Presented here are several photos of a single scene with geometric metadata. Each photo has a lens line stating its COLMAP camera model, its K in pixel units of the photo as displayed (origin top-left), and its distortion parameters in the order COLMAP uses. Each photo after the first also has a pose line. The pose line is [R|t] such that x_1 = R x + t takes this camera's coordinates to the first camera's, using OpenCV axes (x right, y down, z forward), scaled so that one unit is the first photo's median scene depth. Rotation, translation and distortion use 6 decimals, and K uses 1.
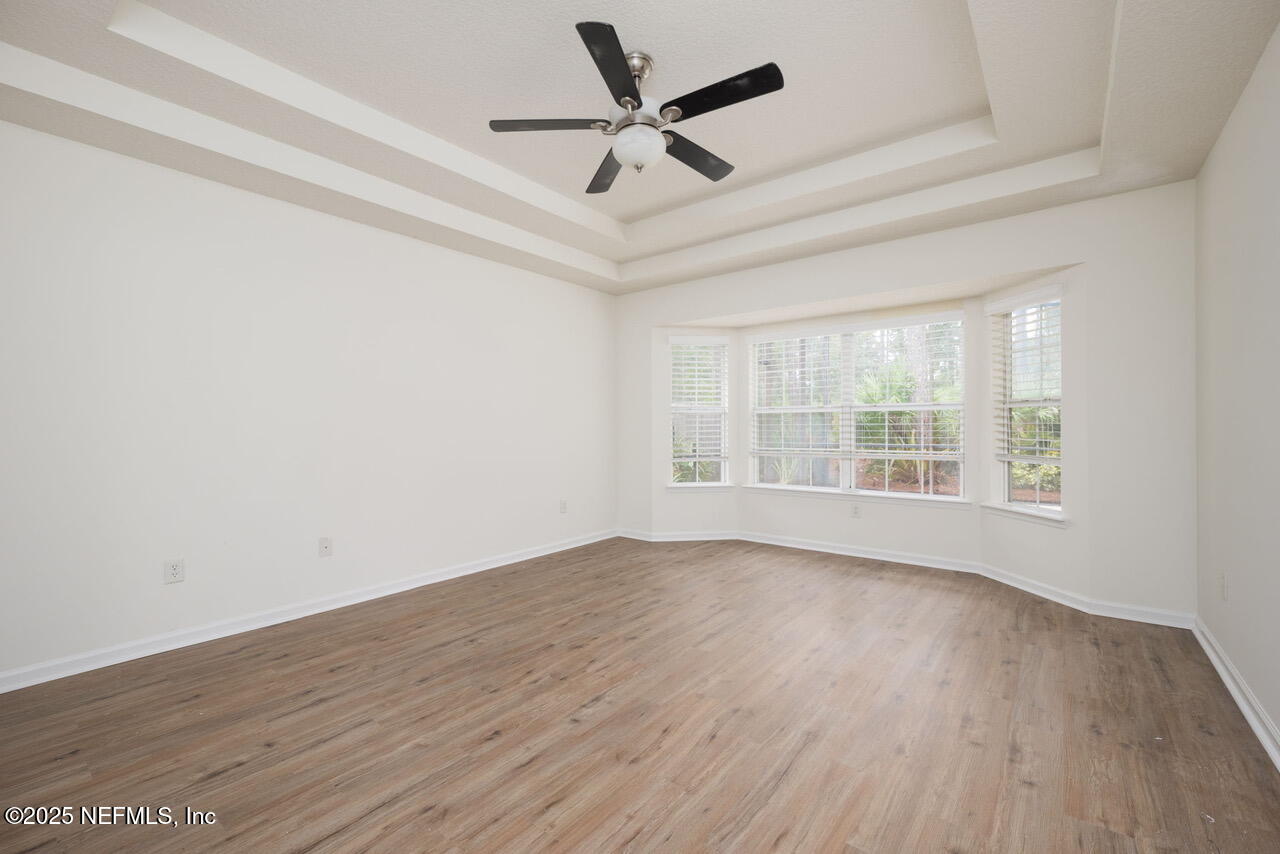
lens RADIAL K [[533.6, 0, 643.5], [0, 533.6, 432.1], [0, 0, 1]] dist [0.000126, 0.000110]
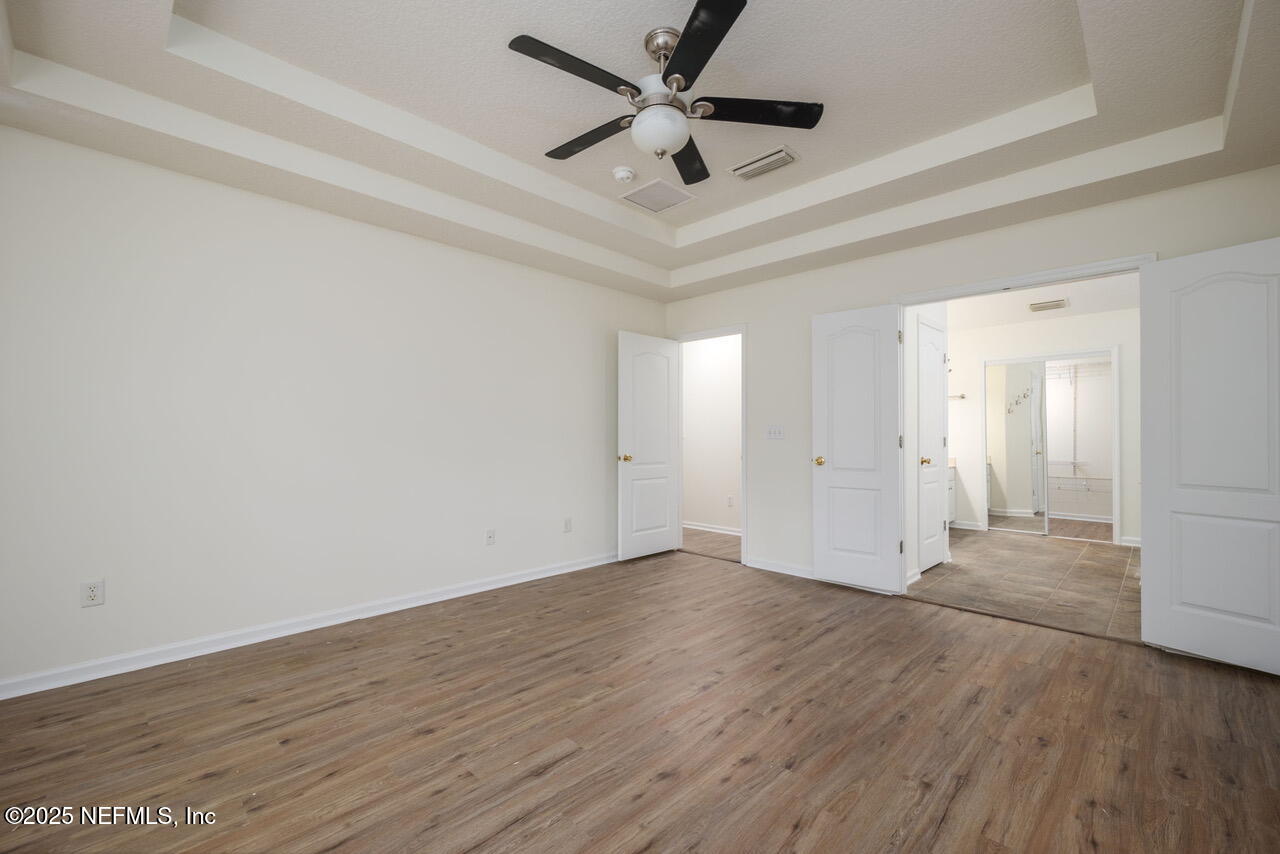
lens RADIAL K [[533.6, 0, 643.5], [0, 533.6, 432.1], [0, 0, 1]] dist [0.000126, 0.000110]
pose [[-0.993899, 0.002467, 0.110262, -0.080132], [0.002742, 0.999994, 0.002339, -0.022968], [-0.110256, 0.002627, -0.993900, 2.012822]]
